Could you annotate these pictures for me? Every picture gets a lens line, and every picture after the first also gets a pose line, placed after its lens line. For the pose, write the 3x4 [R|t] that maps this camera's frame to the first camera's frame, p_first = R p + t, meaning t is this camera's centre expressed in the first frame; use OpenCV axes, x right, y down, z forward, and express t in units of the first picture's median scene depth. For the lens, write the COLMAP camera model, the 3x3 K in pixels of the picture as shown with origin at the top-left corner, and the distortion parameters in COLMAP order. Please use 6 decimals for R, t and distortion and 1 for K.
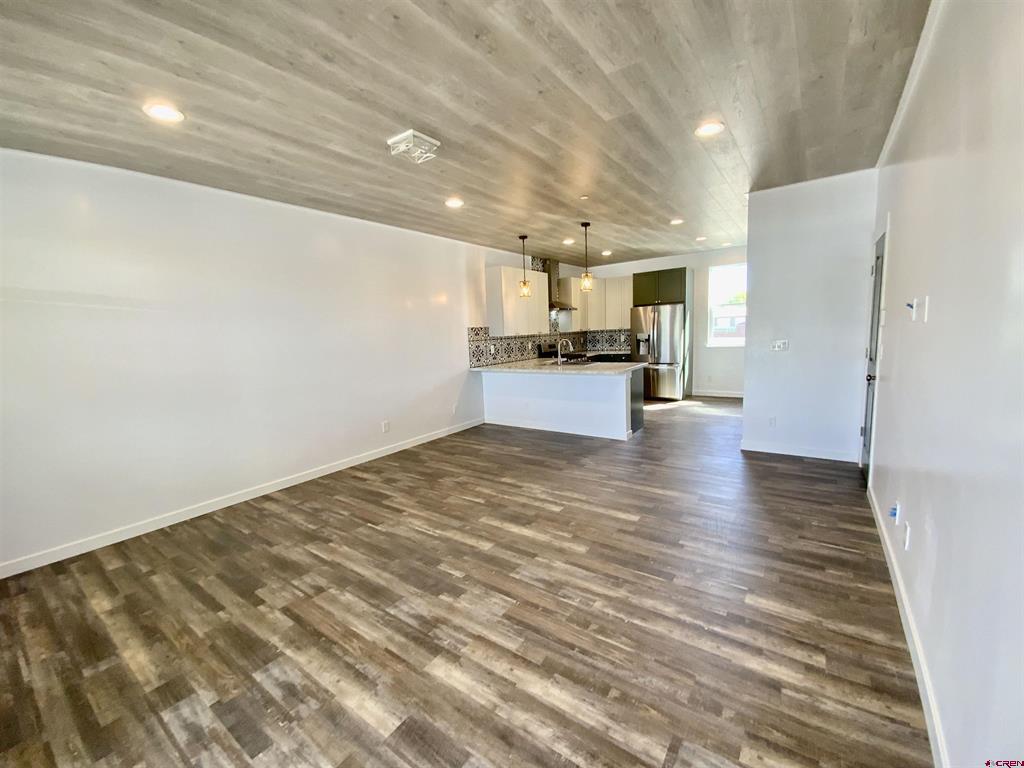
lens RADIAL K [[411.4, 0, 512.0], [0, 411.4, 384.0], [0, 0, 1]] dist [-0.017319, -0.000307]
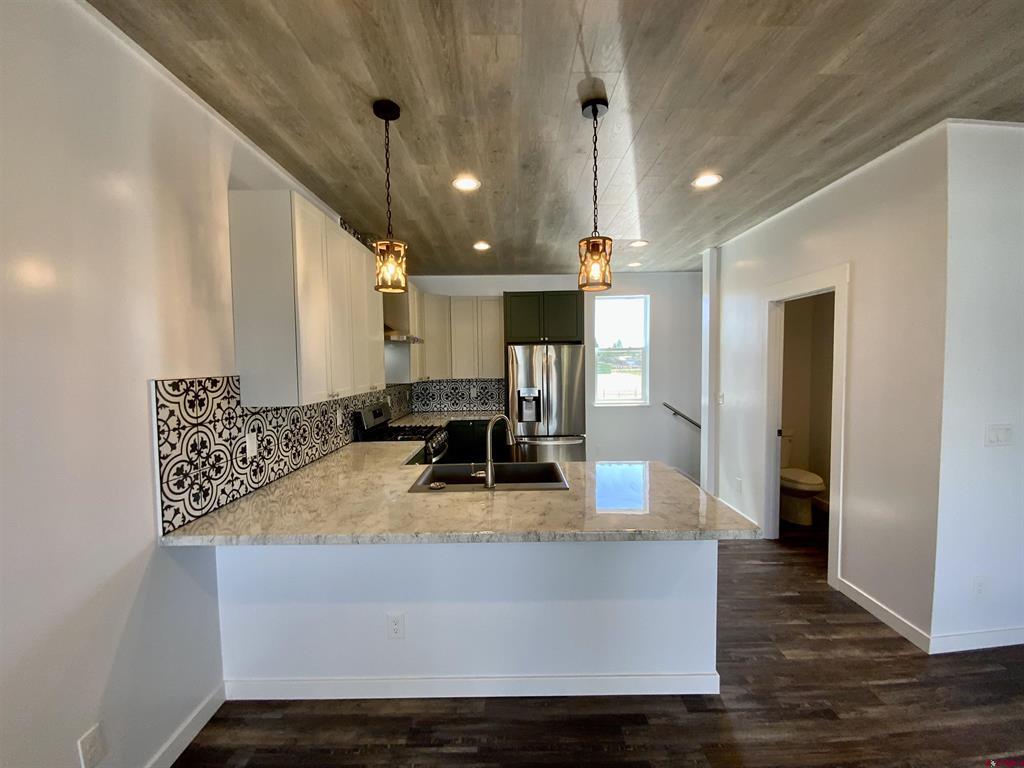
lens RADIAL K [[411.4, 0, 512.0], [0, 411.4, 384.0], [0, 0, 1]] dist [-0.017319, -0.000307]
pose [[0.817535, 0.009584, 0.575799, -0.063160], [0.046245, 0.995540, -0.082229, -0.092406], [-0.574018, 0.093853, 0.813446, 0.594796]]
